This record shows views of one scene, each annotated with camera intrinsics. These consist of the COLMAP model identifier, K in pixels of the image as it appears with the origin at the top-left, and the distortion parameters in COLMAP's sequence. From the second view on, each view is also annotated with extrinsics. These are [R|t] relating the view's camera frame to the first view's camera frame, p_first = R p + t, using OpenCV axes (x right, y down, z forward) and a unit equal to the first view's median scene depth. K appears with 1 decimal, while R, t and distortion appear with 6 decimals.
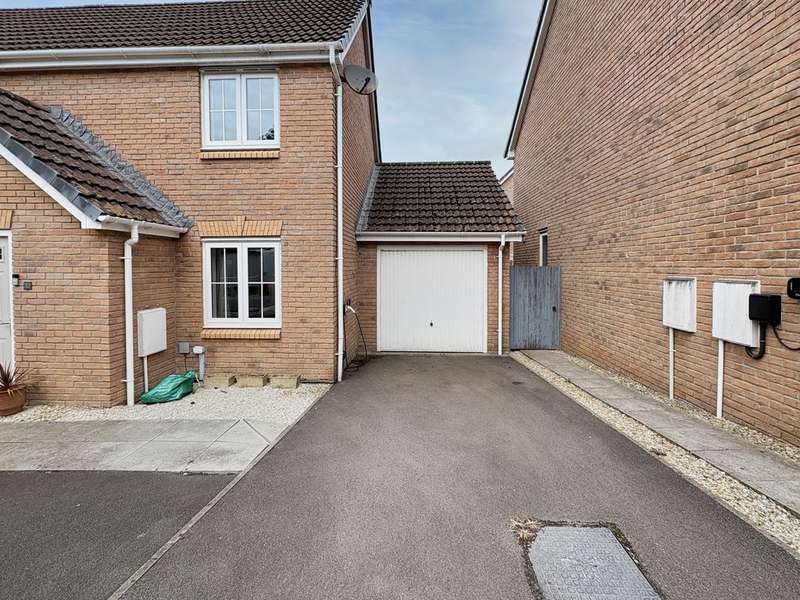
lens RADIAL K [[332.8, 0, 400.2], [0, 332.8, 283.5], [0, 0, 1]] dist [-0.001625, -0.000397]
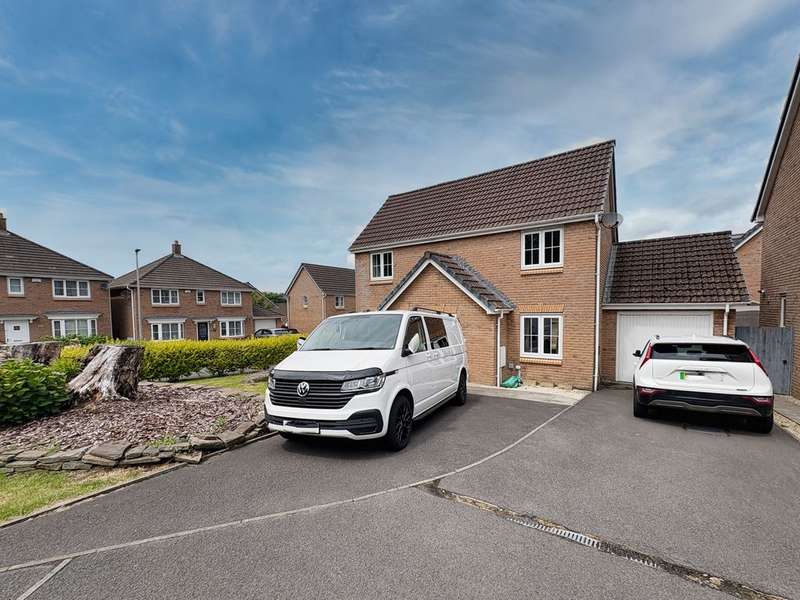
lens RADIAL K [[343.4, 0, 400.0], [0, 343.4, 327.2], [0, 0, 1]] dist [-0.001035, -0.000295]
pose [[0.834712, 0.018918, -0.550362, -0.035379], [-0.015508, 0.999821, 0.010846, -0.046403], [0.550468, -0.000518, 0.834856, -0.891470]]
